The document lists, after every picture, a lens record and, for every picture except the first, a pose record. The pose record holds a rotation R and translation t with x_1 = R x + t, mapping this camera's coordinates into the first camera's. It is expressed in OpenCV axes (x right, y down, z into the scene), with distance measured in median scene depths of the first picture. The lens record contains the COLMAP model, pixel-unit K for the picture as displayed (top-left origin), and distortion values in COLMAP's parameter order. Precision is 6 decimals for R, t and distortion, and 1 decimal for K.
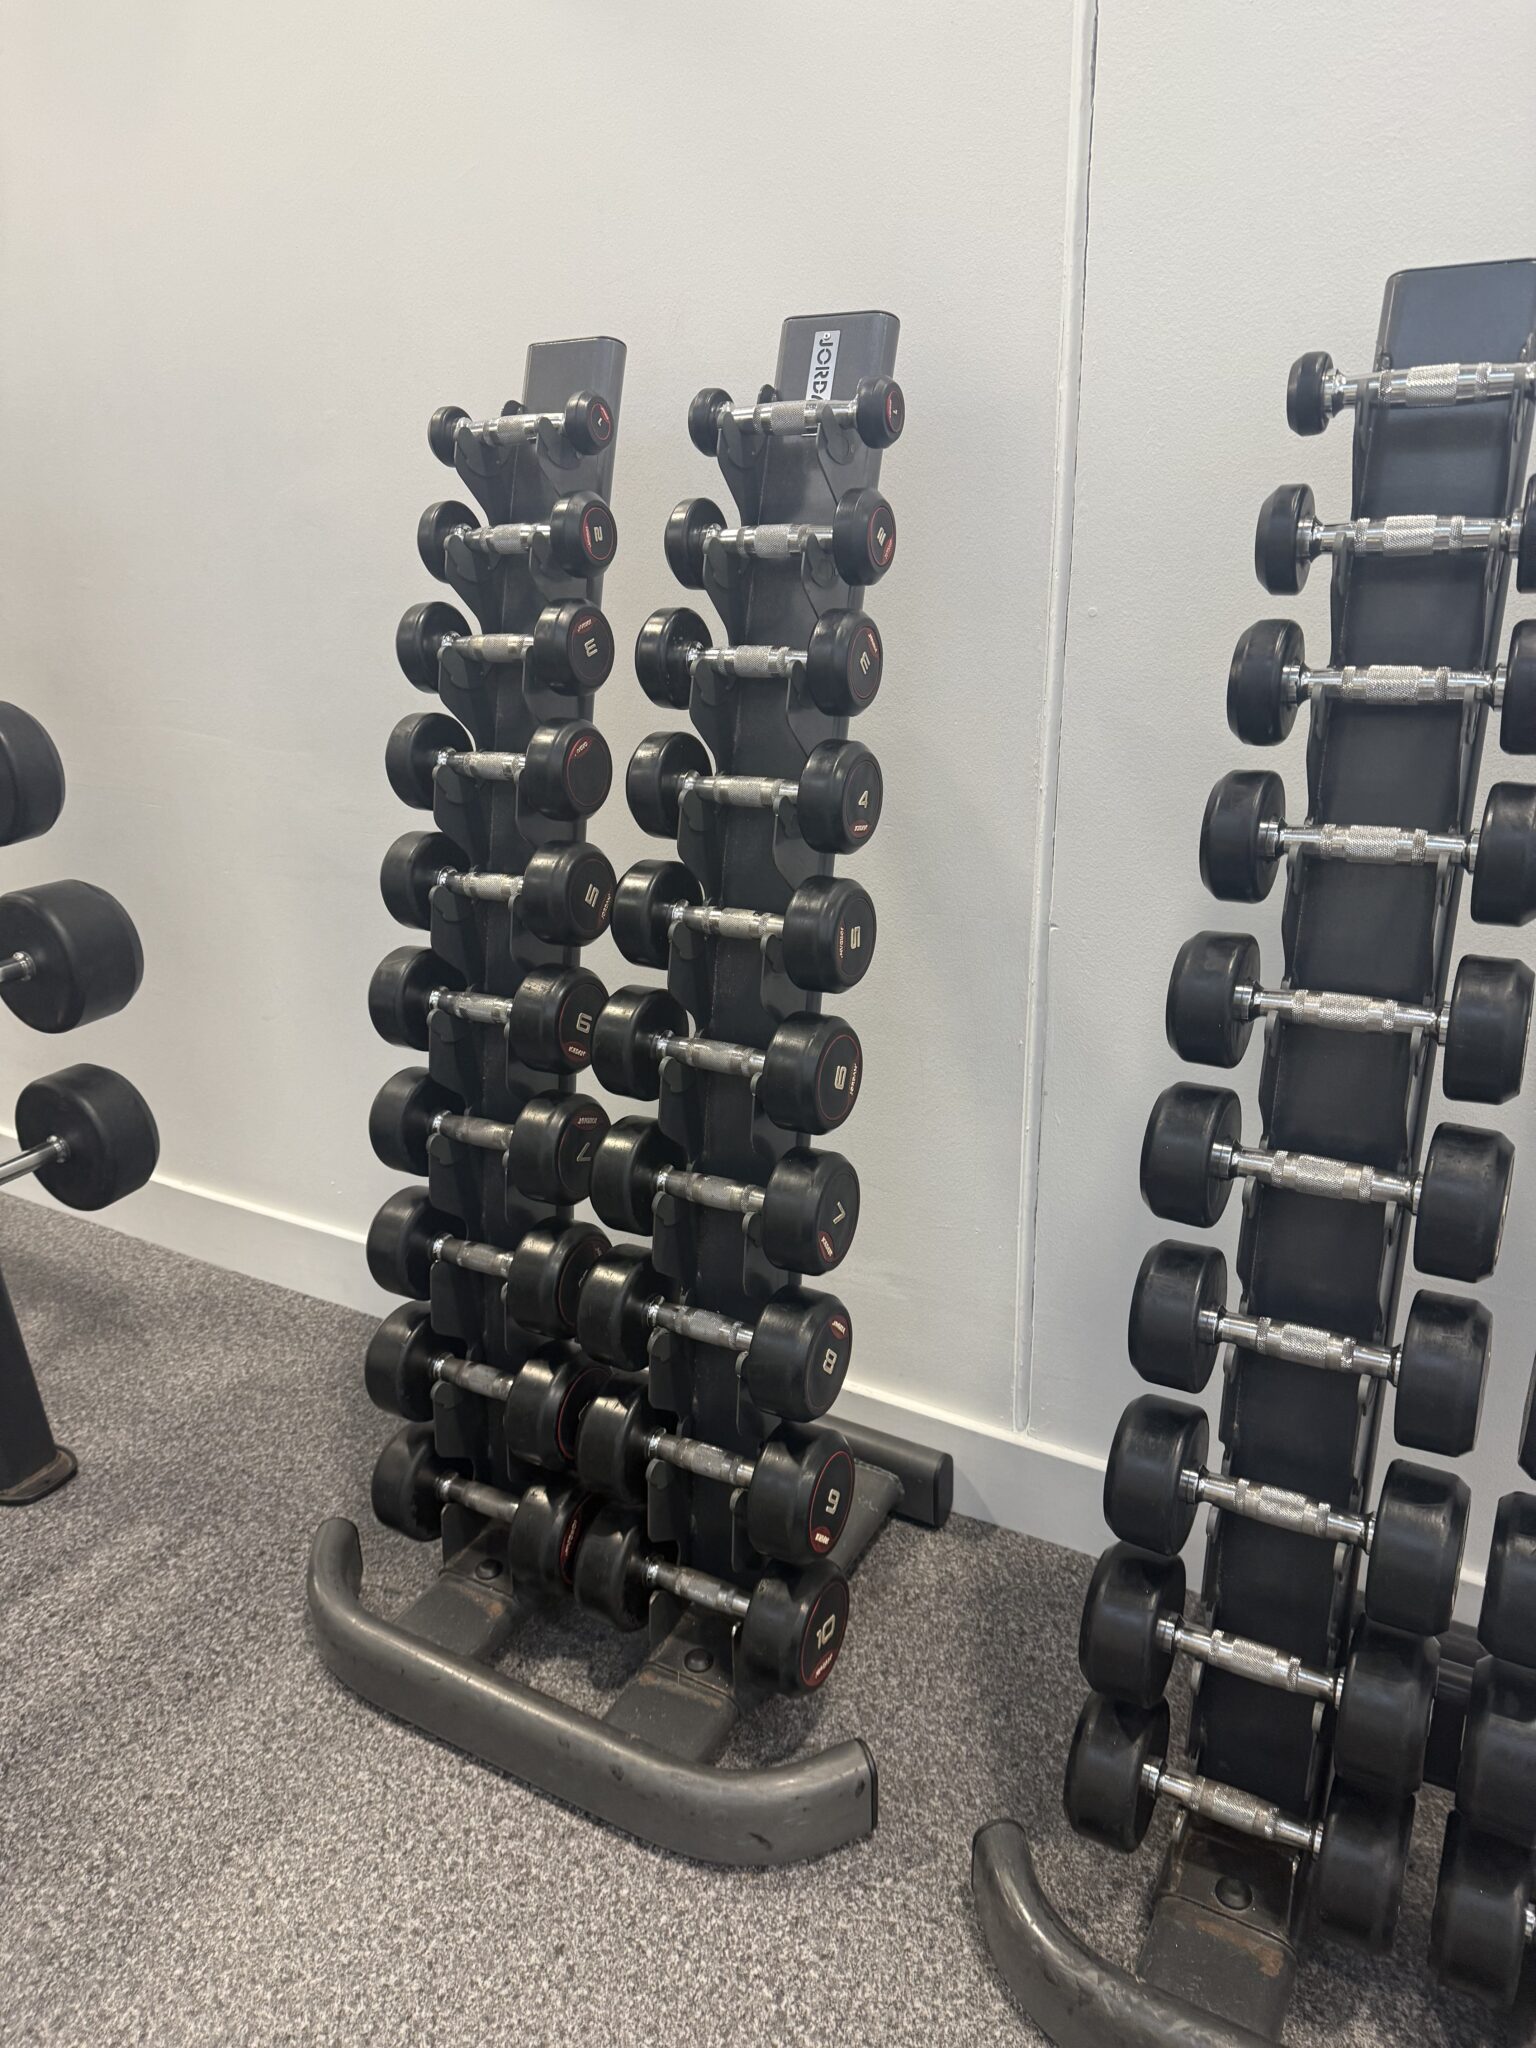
lens RADIAL K [[1438.0, 0, 768.0], [0, 1438.0, 1024.0], [0, 0, 1]] dist [0.110190, -0.111607]
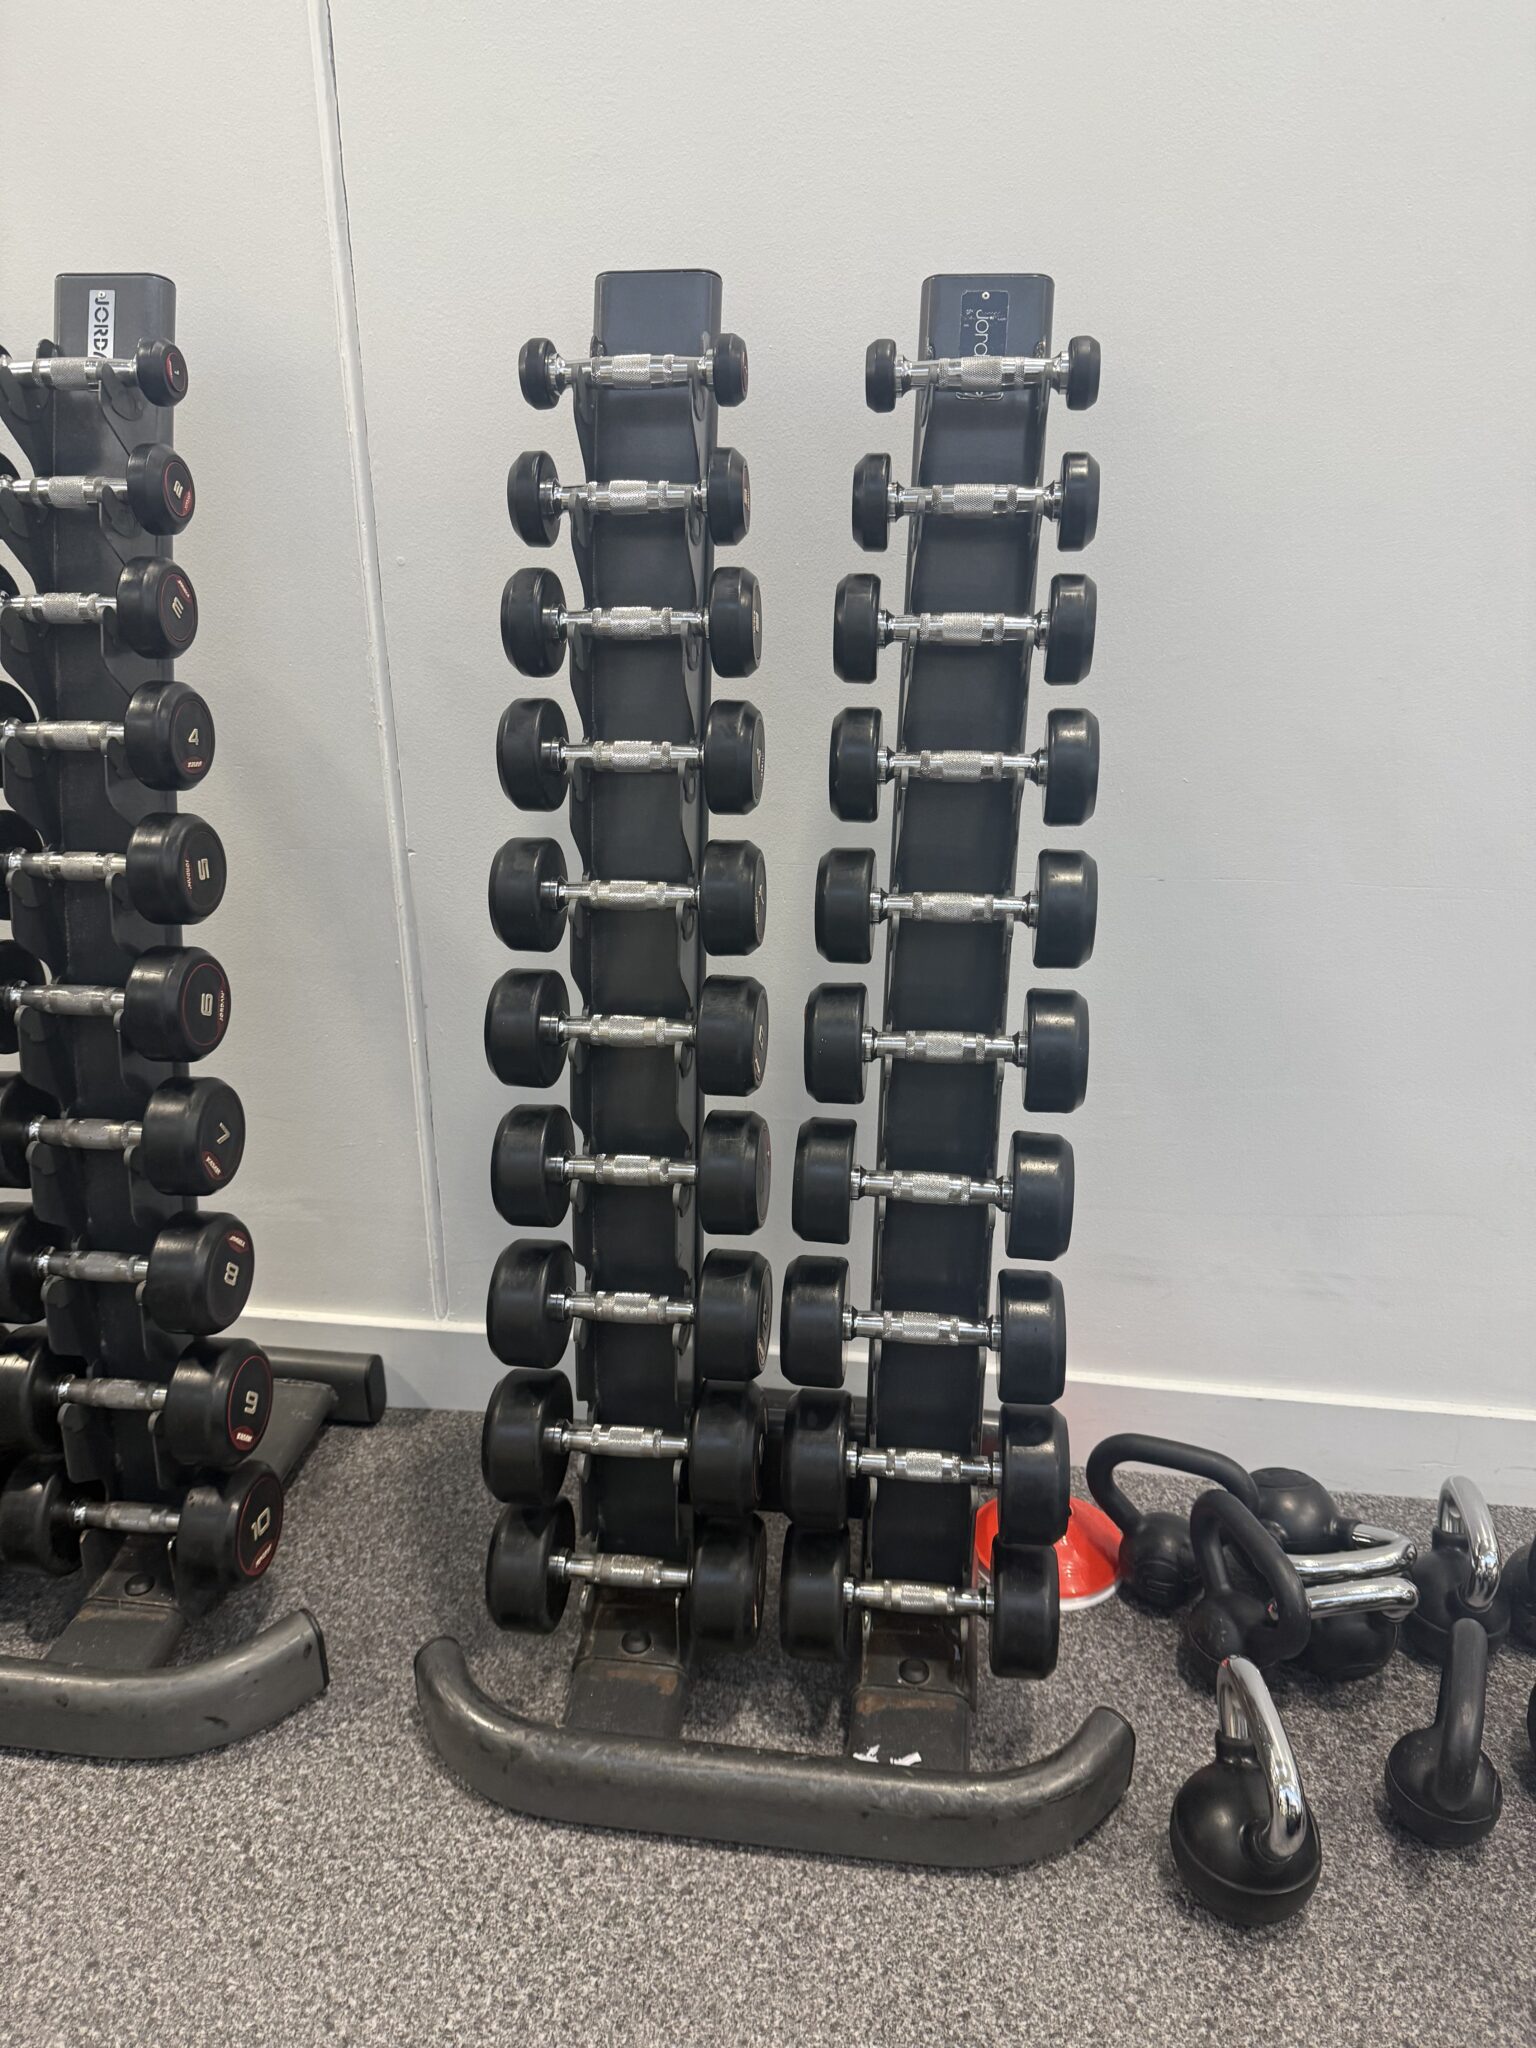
lens RADIAL K [[1501.2, 0, 768.8], [0, 1501.2, 1009.8], [0, 0, 1]] dist [0.001908, 0.002739]
pose [[0.931052, -0.118889, 0.344976, 0.053623], [0.111756, 0.992907, 0.040569, 0.042187], [-0.347352, 0.000781, 0.937735, -0.162517]]
